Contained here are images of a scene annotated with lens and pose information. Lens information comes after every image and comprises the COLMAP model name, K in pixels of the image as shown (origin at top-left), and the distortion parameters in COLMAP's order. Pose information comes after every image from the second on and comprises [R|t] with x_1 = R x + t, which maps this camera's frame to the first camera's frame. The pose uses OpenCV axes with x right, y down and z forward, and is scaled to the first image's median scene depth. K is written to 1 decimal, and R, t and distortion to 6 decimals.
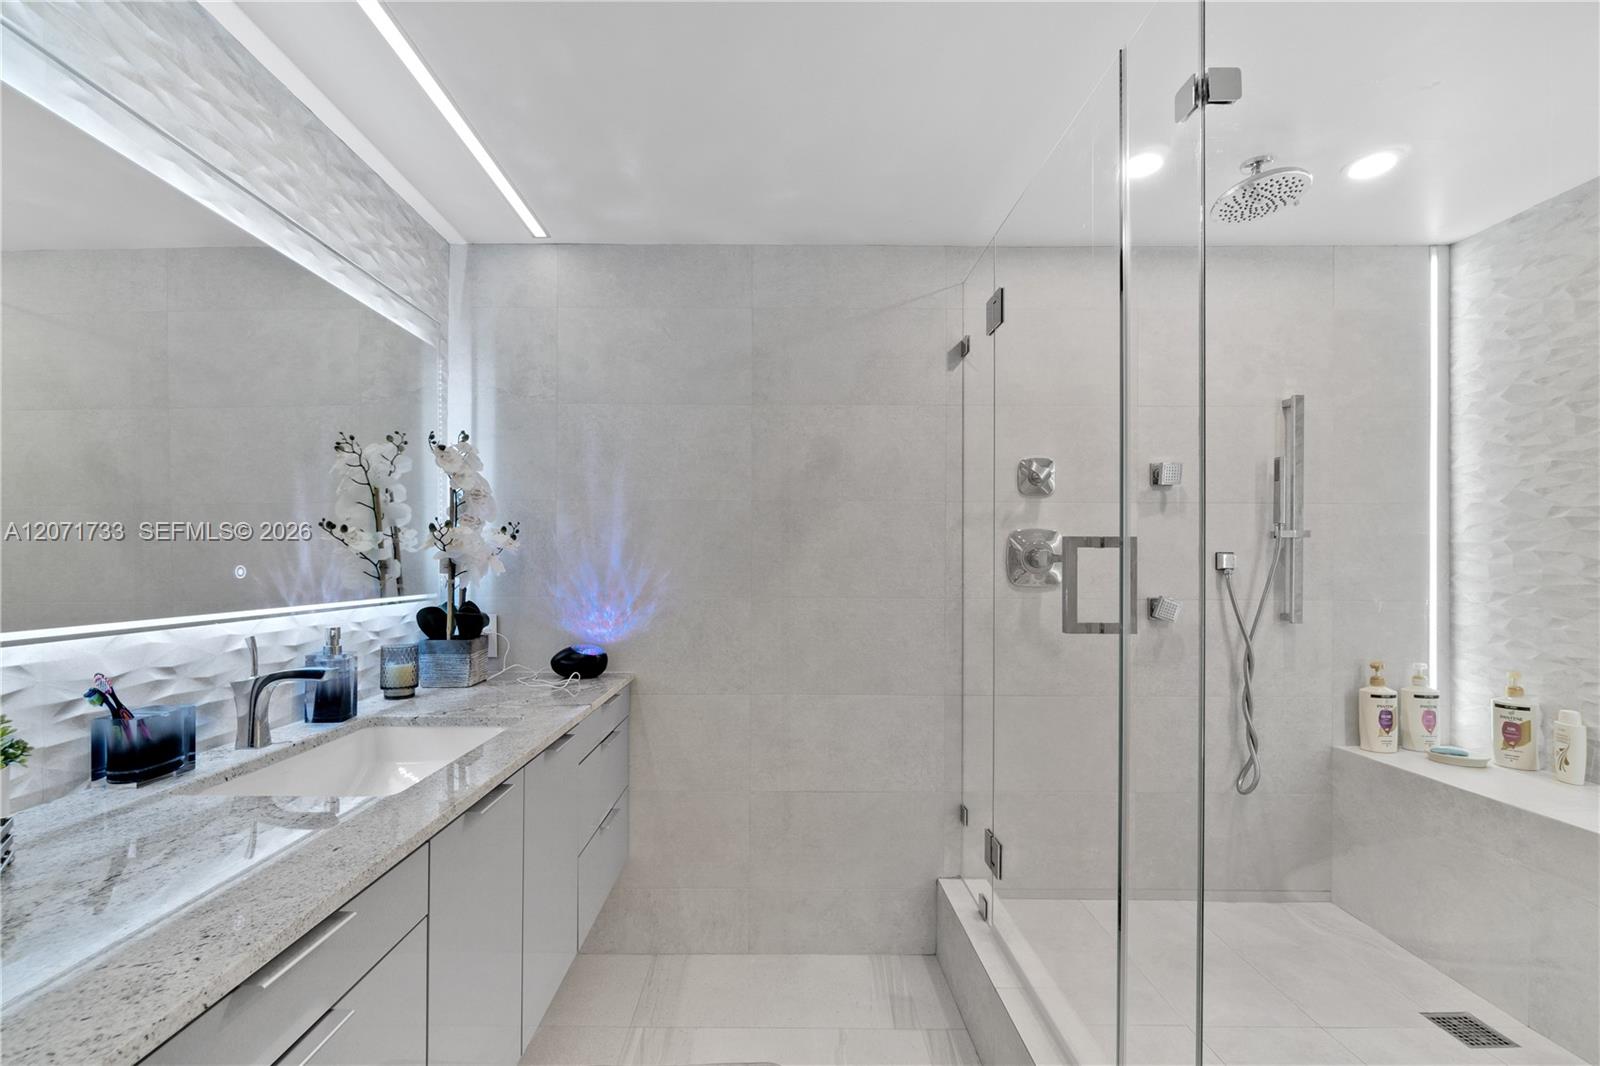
lens RADIAL K [[721.6, 0, 788.8], [0, 721.6, 571.3], [0, 0, 1]] dist [-0.002495, 0.000692]
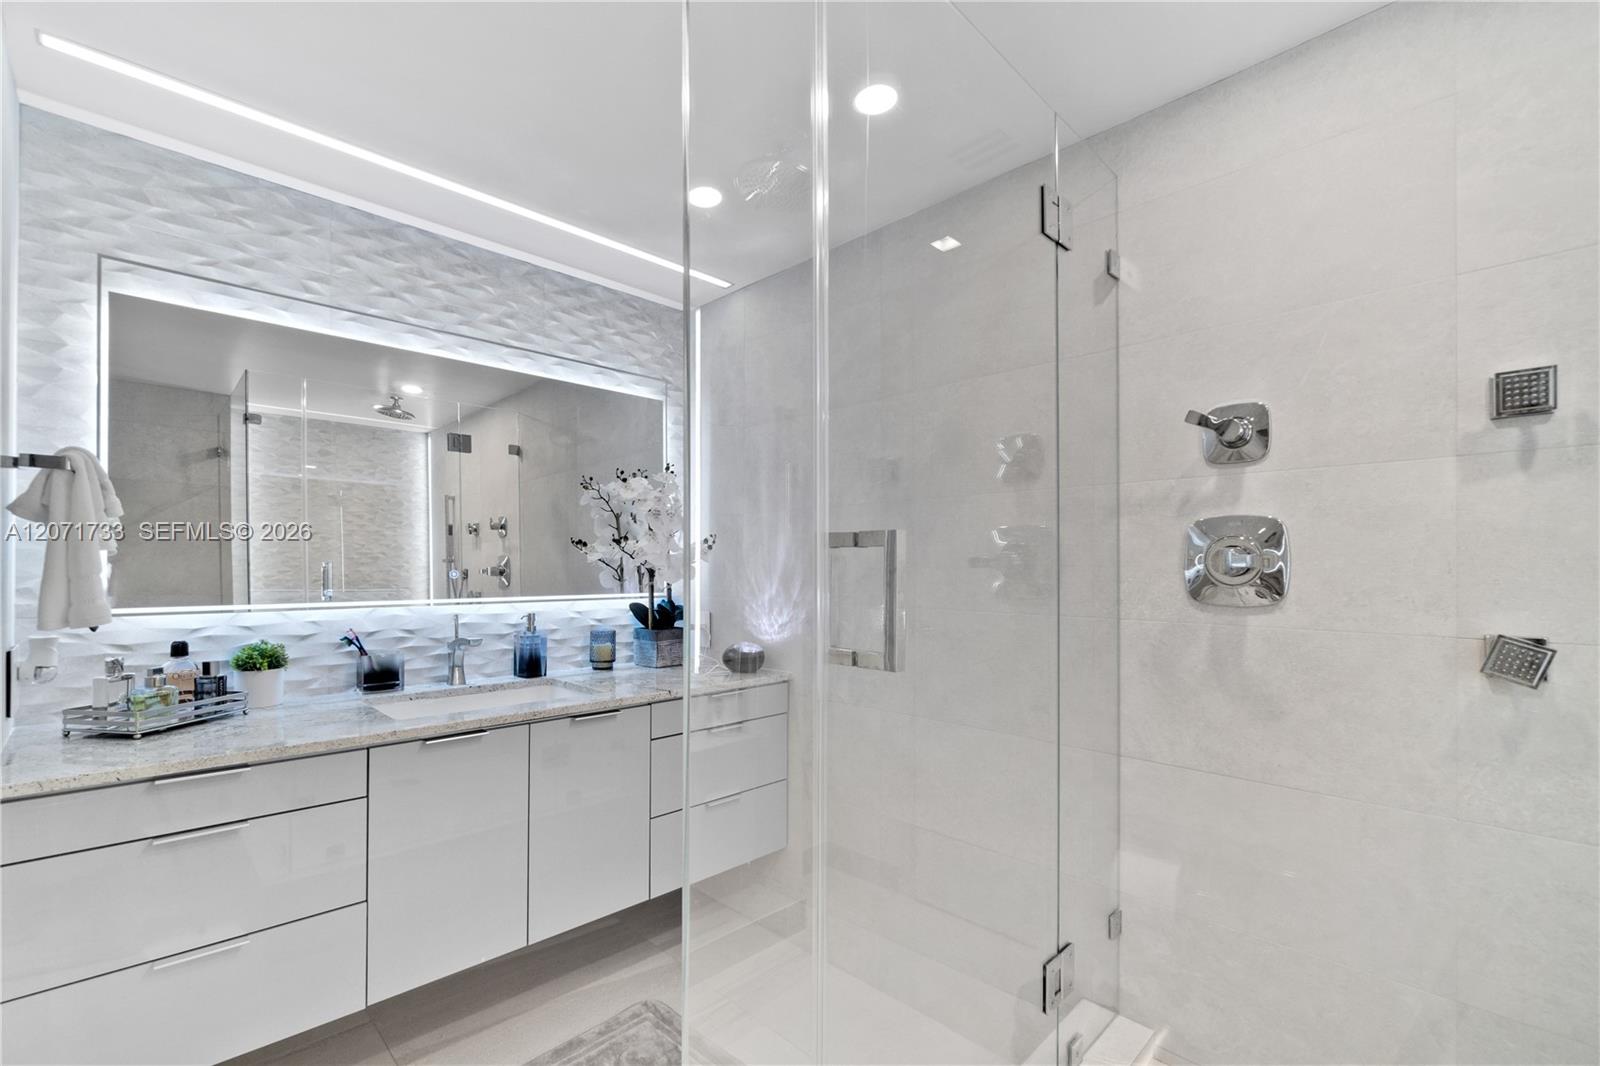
lens RADIAL K [[721.6, 0, 788.8], [0, 721.6, 571.3], [0, 0, 1]] dist [-0.002495, 0.000692]
pose [[0.672060, 0.003424, -0.740489, 0.718622], [-0.009016, 0.999953, -0.003560, -0.004959], [0.740442, 0.009069, 0.672059, 0.368217]]
